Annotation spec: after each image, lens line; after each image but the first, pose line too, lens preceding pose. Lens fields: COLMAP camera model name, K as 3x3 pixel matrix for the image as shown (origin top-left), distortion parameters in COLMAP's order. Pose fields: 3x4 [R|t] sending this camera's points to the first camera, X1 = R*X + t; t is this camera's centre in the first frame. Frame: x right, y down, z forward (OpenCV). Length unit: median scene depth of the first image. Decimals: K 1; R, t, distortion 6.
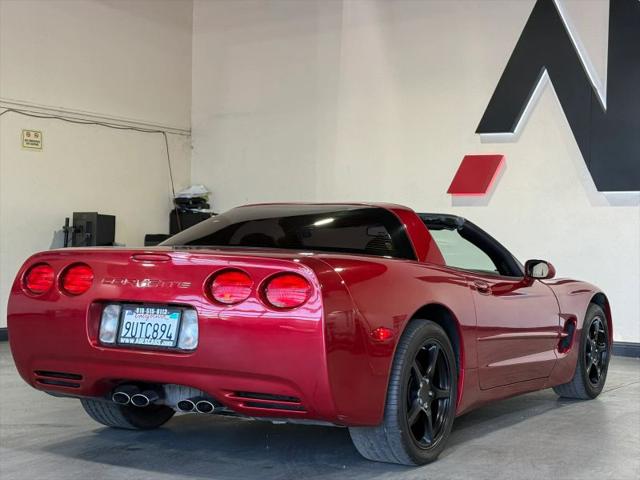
lens RADIAL K [[1086.7, 0, 320.0], [0, 1086.7, 240.0], [0, 0, 1]] dist [0.154074, 0.168320]
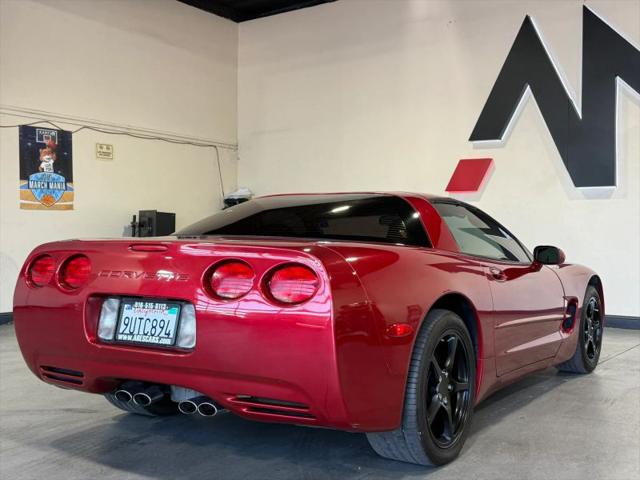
lens RADIAL K [[753.4, 0, 320.0], [0, 753.4, 240.0], [0, 0, 1]] dist [0.207054, -0.479817]
pose [[0.999373, -0.010861, -0.033699, 0.010661], [0.011172, 0.999896, 0.009067, 0.004142], [0.033597, -0.009438, 0.999391, 0.297914]]
